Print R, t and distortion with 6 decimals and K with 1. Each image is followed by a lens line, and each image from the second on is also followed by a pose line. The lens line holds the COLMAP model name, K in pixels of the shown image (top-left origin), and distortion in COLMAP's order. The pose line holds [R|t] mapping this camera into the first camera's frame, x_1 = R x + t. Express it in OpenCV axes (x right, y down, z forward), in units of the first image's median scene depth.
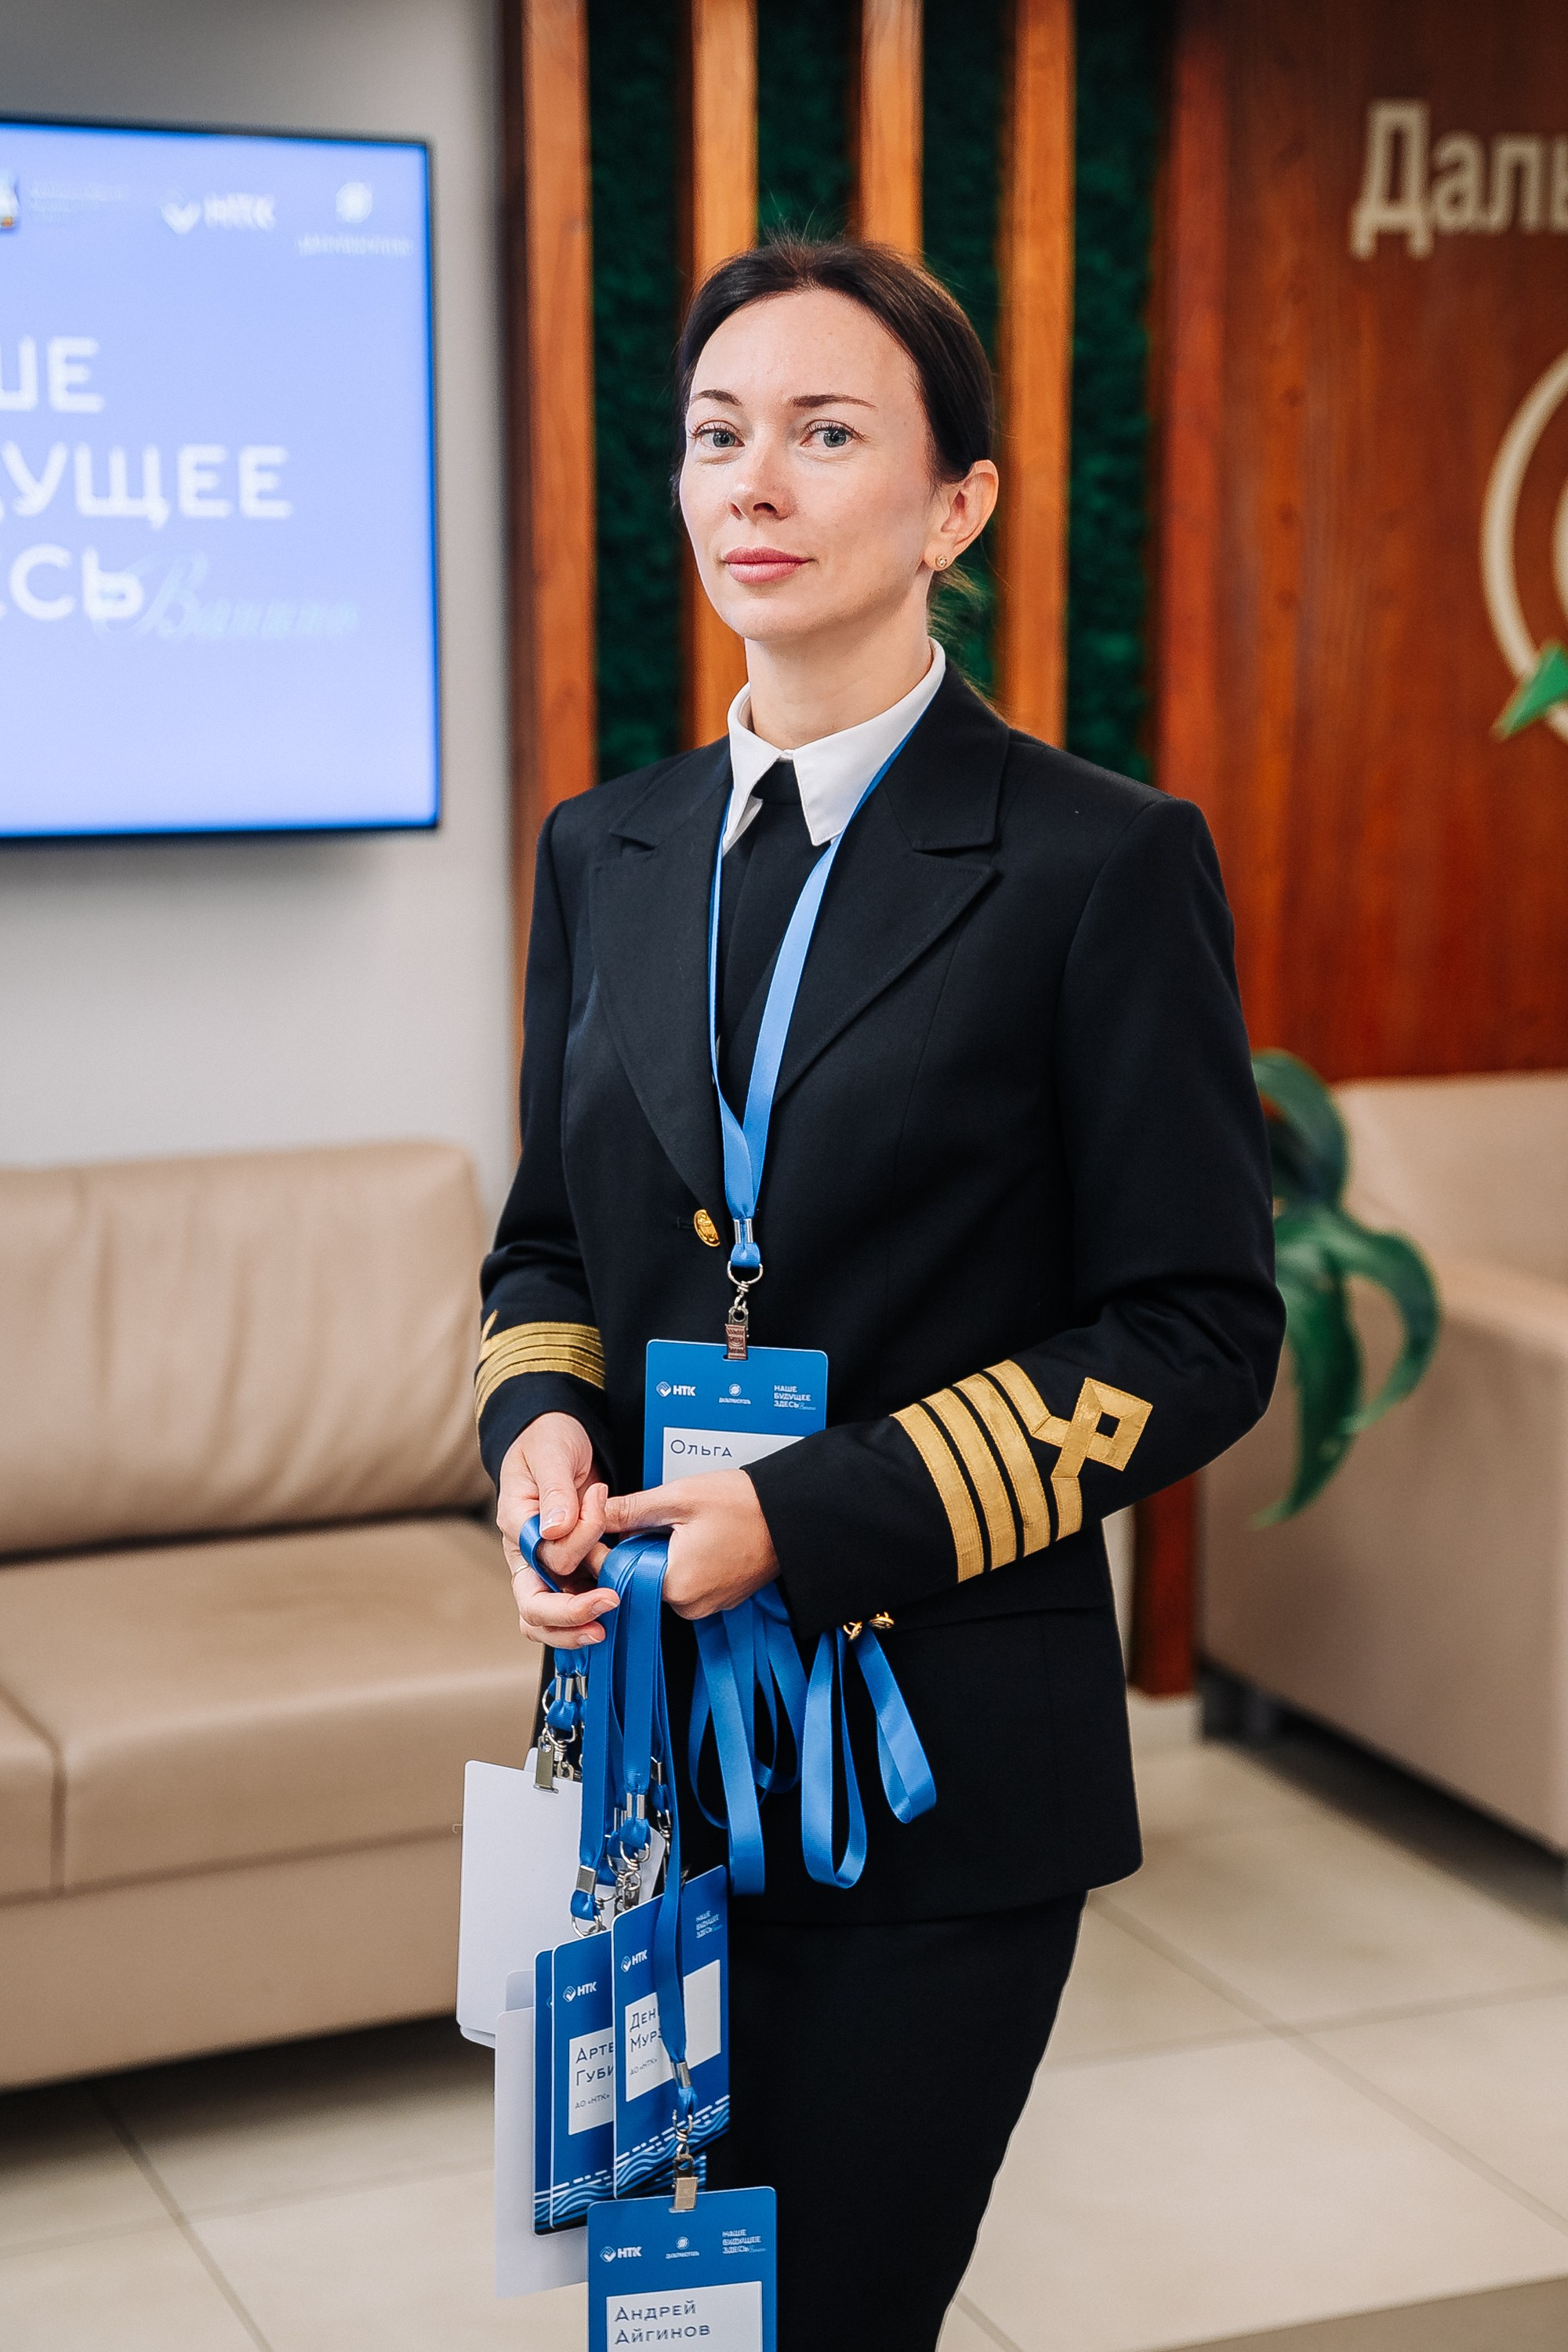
lens RADIAL K [[3688.8, 0, 782.4], [0, 3688.8, 1187.9], [0, 0, 1]] dist [0.161215, 0.000000]
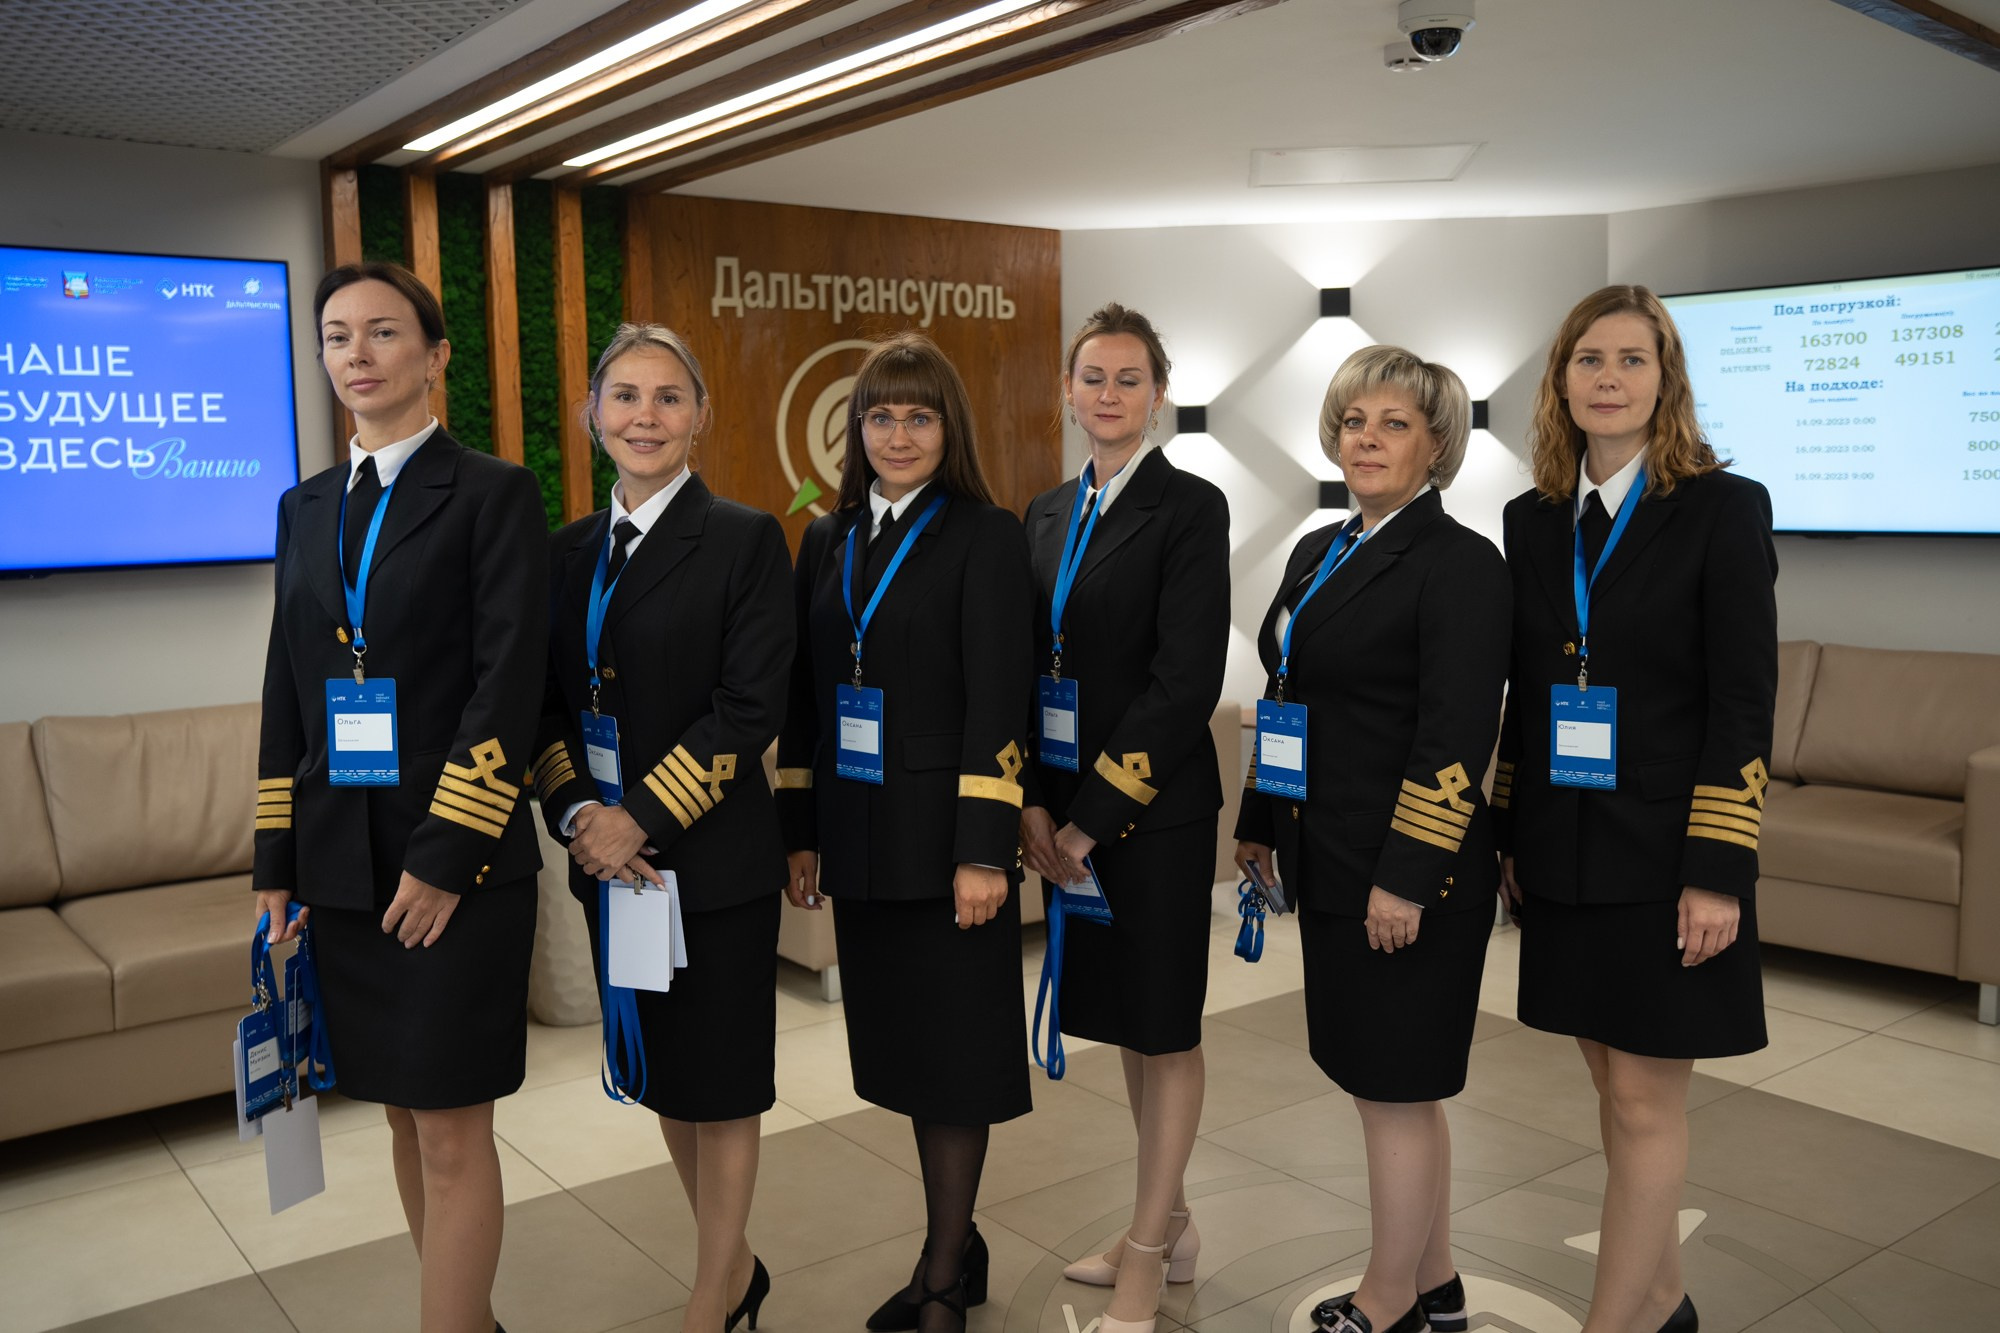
lens RADIAL K [[1737.8, 0, 1017.2], [0, 1737.8, 663.8], [0, 0, 1]] dist [-0.037695, 0.042592]
pose [[0.964294, -0.047469, 0.260546, 0.050890], [0.064540, 0.996265, -0.057356, 0.056327], [-0.256850, 0.072124, 0.963756, -0.118503]]
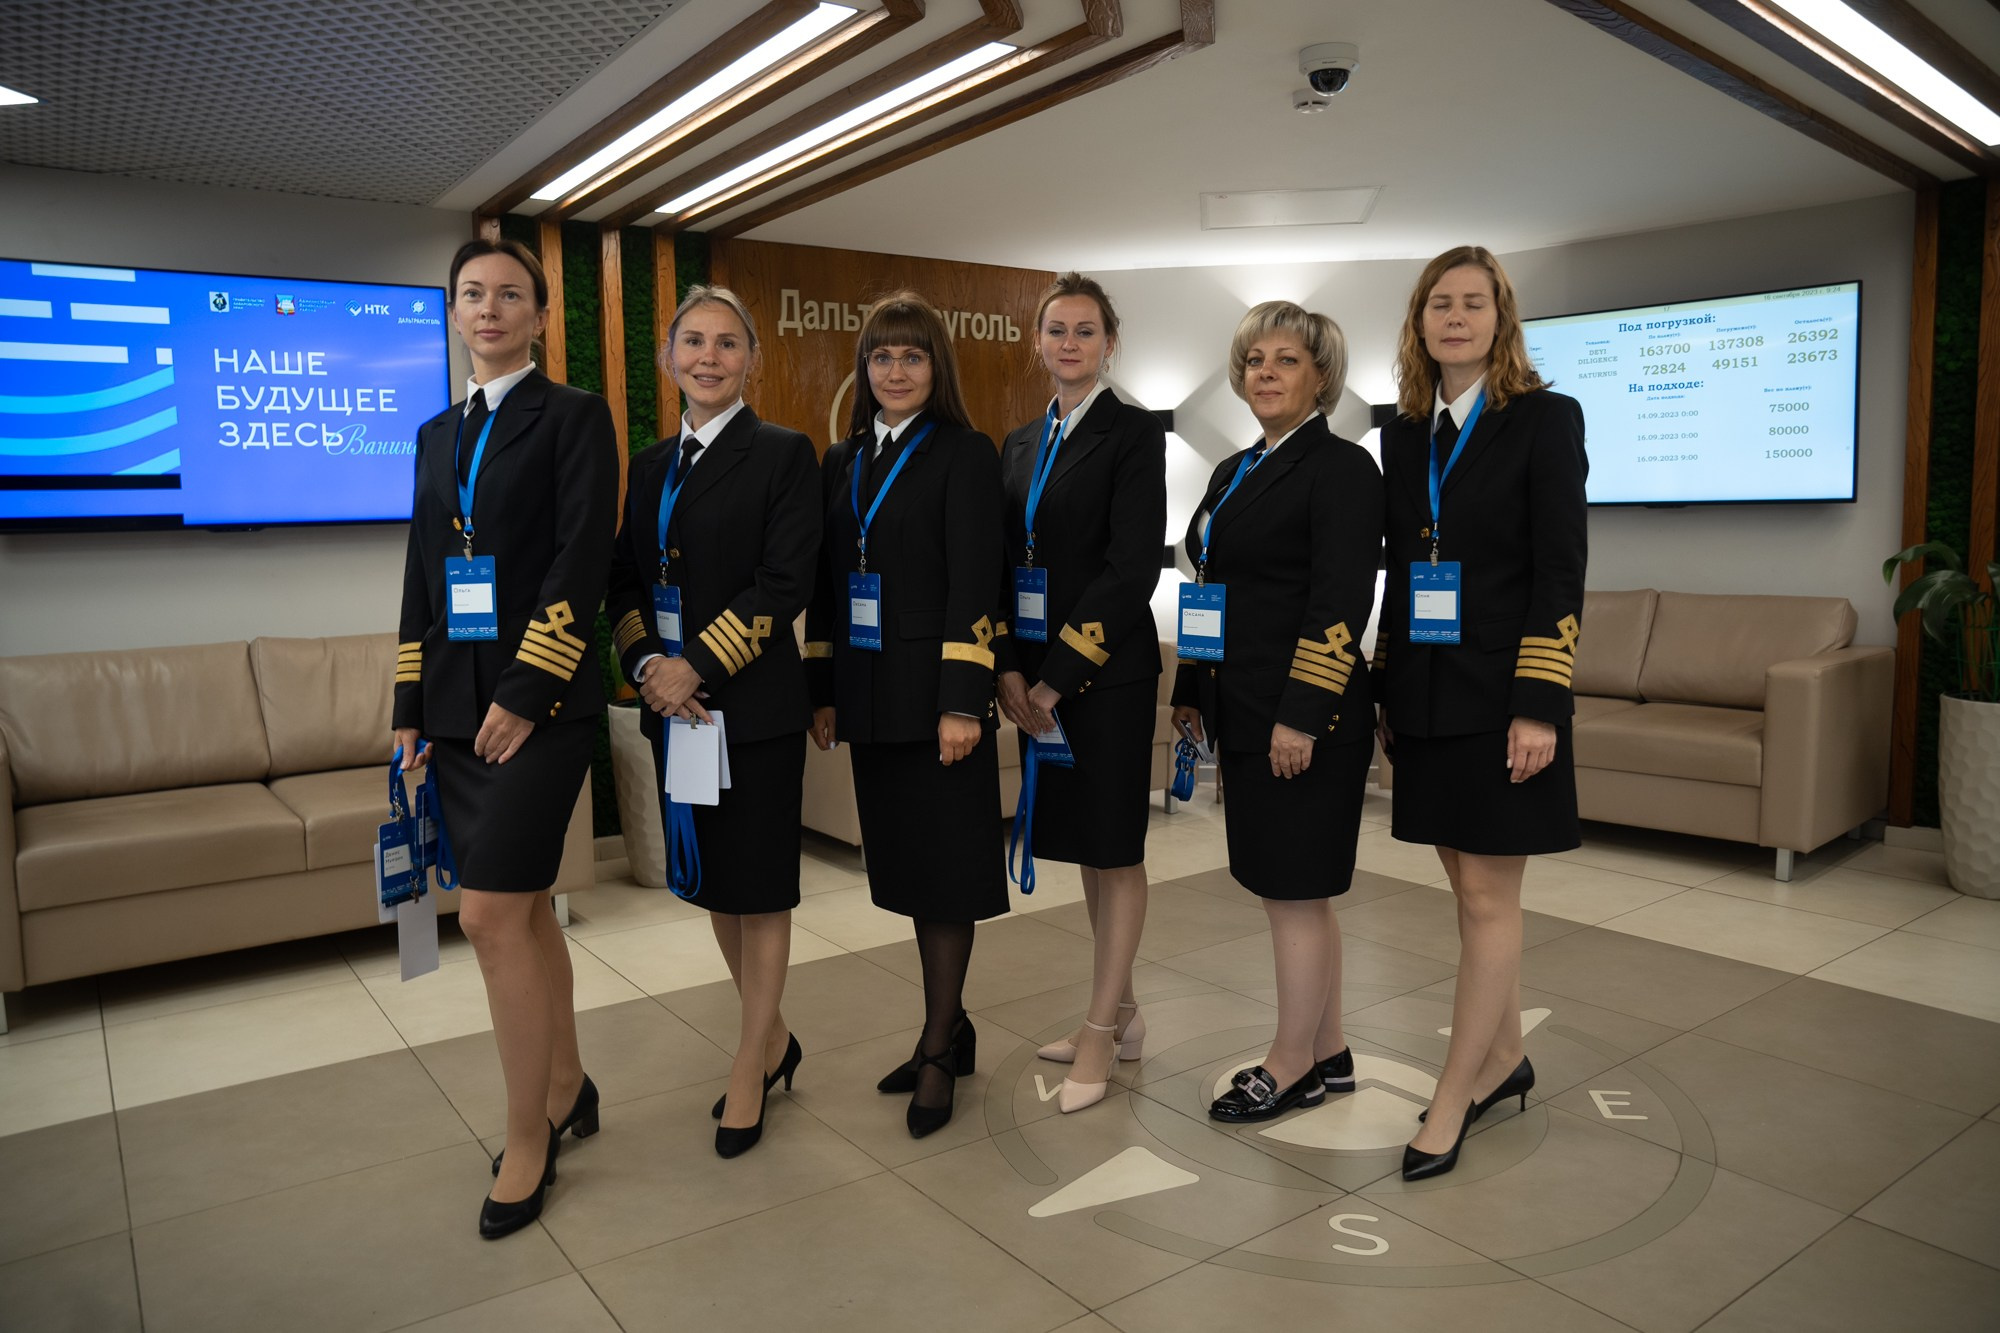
lens RADIAL K [[1378.5, 0, 1008.4], [0, 1378.5, 645.4], [0, 0, 1]] dist [-0.046425, -0.025037]
pose [[0.970128, -0.048033, 0.237792, 0.069149], [0.065166, 0.995774, -0.064717, 0.101383], [-0.233679, 0.078279, 0.969158, -0.123233]]
